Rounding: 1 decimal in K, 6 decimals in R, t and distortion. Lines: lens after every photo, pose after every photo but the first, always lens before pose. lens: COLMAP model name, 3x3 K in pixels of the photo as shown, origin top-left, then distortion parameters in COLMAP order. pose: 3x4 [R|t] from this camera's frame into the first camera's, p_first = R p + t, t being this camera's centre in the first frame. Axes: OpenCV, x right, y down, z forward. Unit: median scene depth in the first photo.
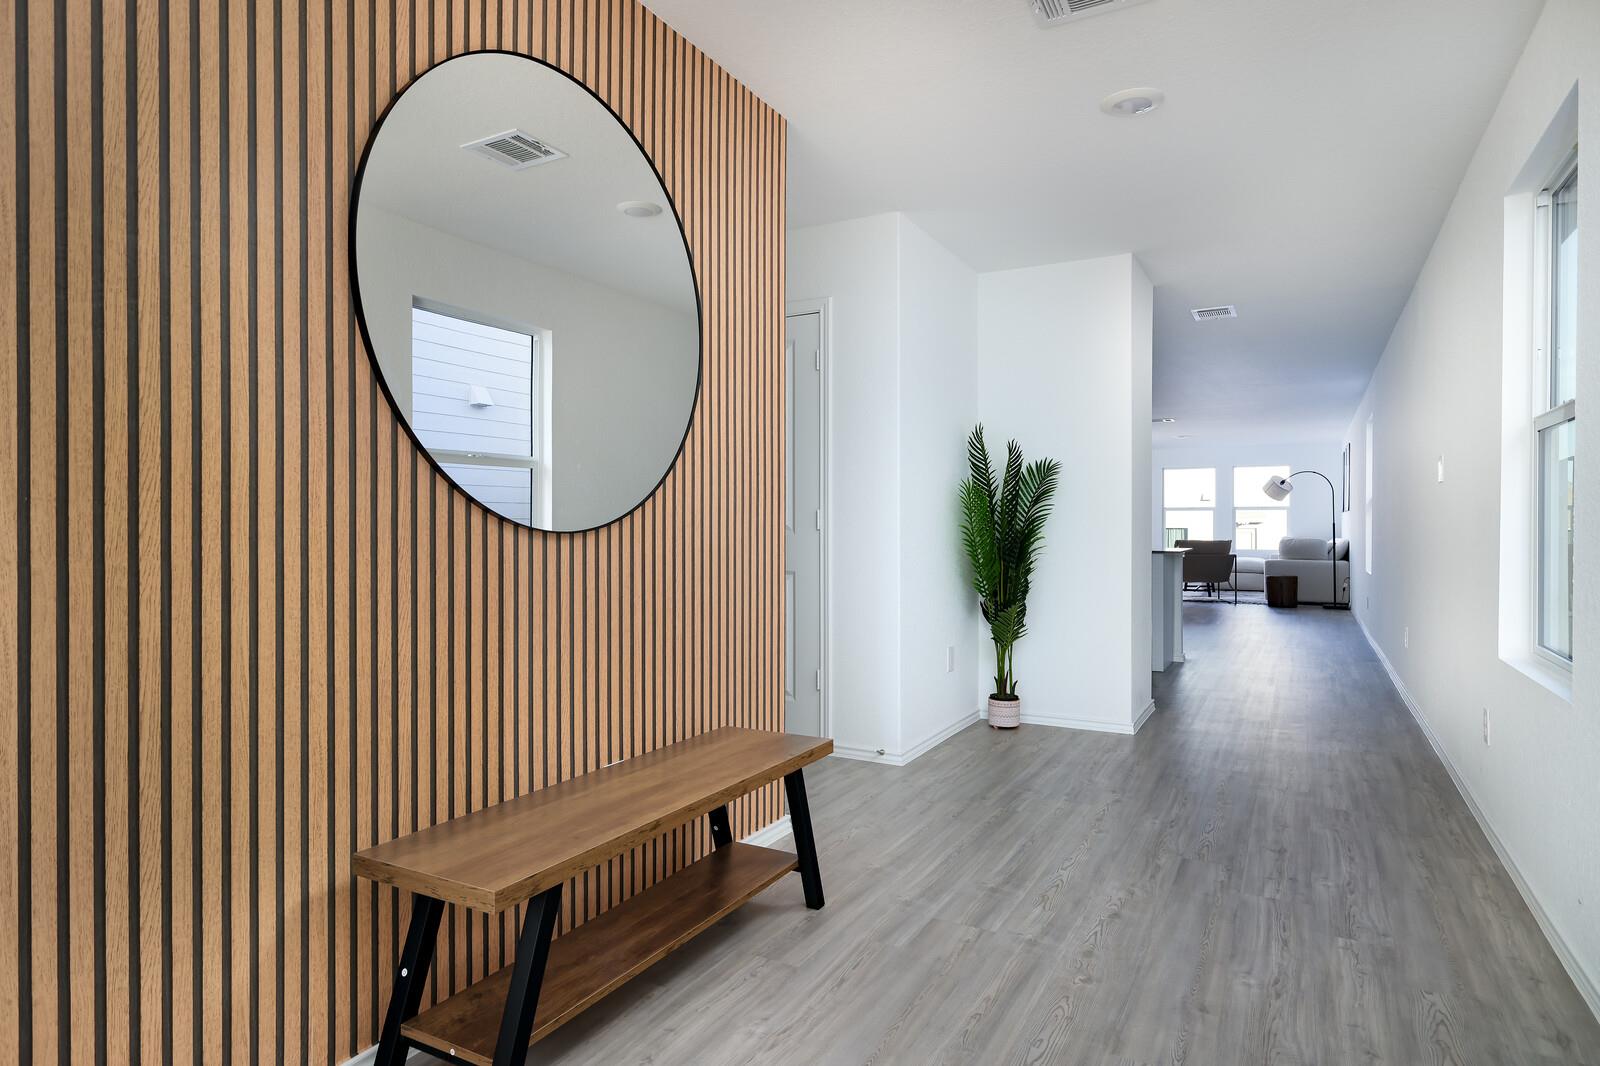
lens RADIAL K [[903.9, 0, 804.9], [0, 903.9, 530.6], [0, 0, 1]] dist [-0.003621, 0.001048]
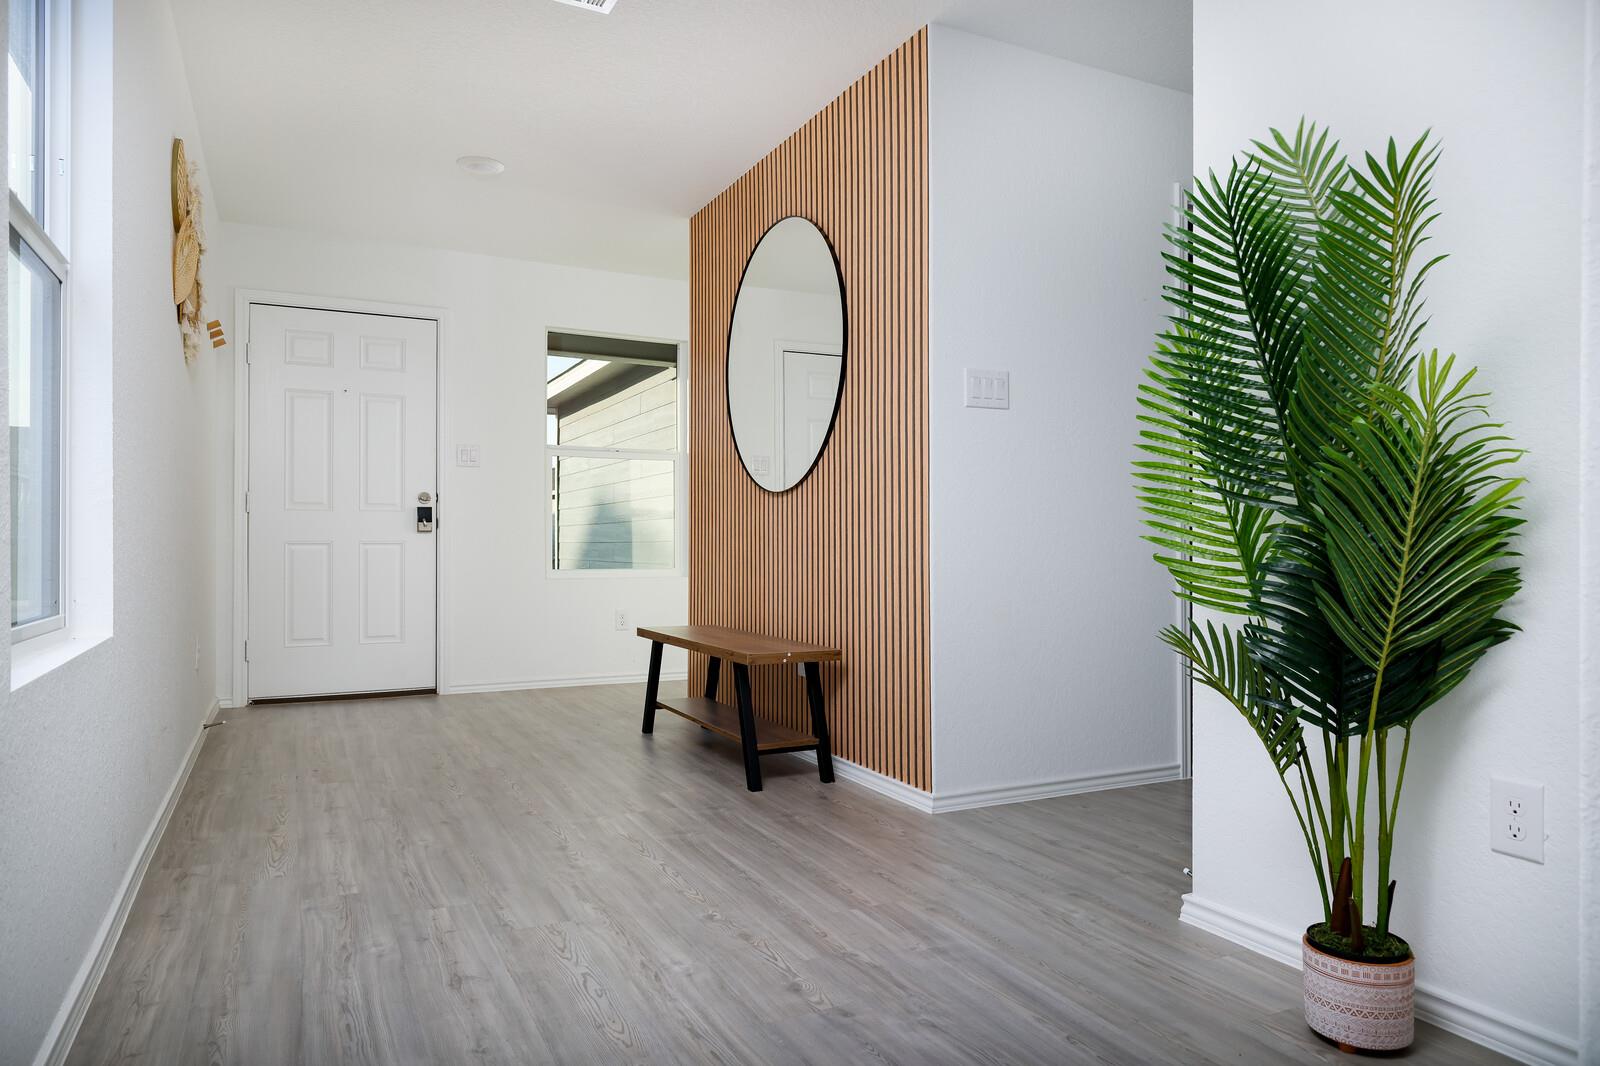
lens RADIAL K [[1015.0, 0, 800.0], [0, 1015.0, 537.7], [0, 0, 1]] dist [-0.002890, -0.001671]
pose [[-0.567439, -0.008772, -0.823369, 0.941418], [-0.003686, 0.999960, -0.008113, 0.071069], [0.823407, -0.001568, -0.567449, 1.550134]]
